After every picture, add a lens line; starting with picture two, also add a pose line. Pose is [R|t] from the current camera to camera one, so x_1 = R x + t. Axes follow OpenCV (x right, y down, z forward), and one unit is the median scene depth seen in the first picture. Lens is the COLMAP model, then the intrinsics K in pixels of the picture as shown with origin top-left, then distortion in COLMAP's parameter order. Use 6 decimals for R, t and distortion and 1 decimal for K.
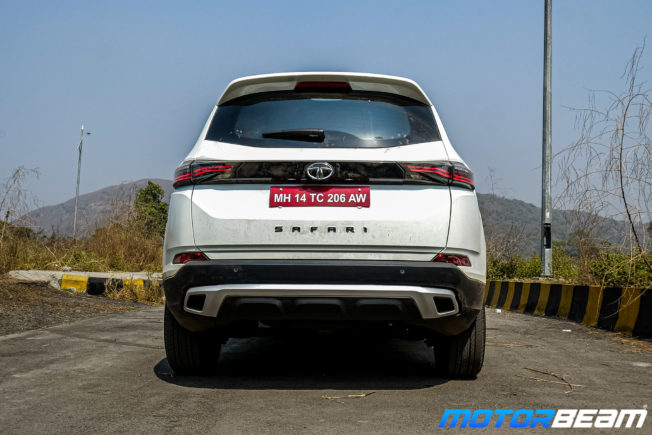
lens RADIAL K [[628.2, 0, 327.4], [0, 628.2, 215.7], [0, 0, 1]] dist [0.015538, 0.000000]
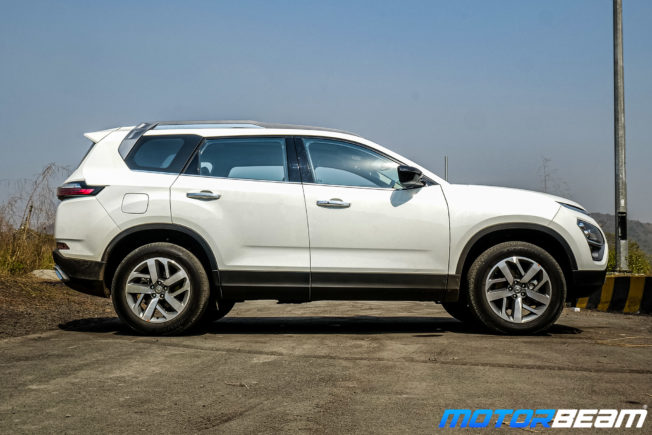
lens RADIAL K [[628.2, 0, 321.0], [0, 628.2, 218.4], [0, 0, 1]] dist [0.015538, 0.000000]
pose [[0.998998, -0.012474, -0.042978, -0.153532], [0.012257, 0.999911, -0.005317, 0.081097], [0.043041, 0.004785, 0.999062, 0.344979]]
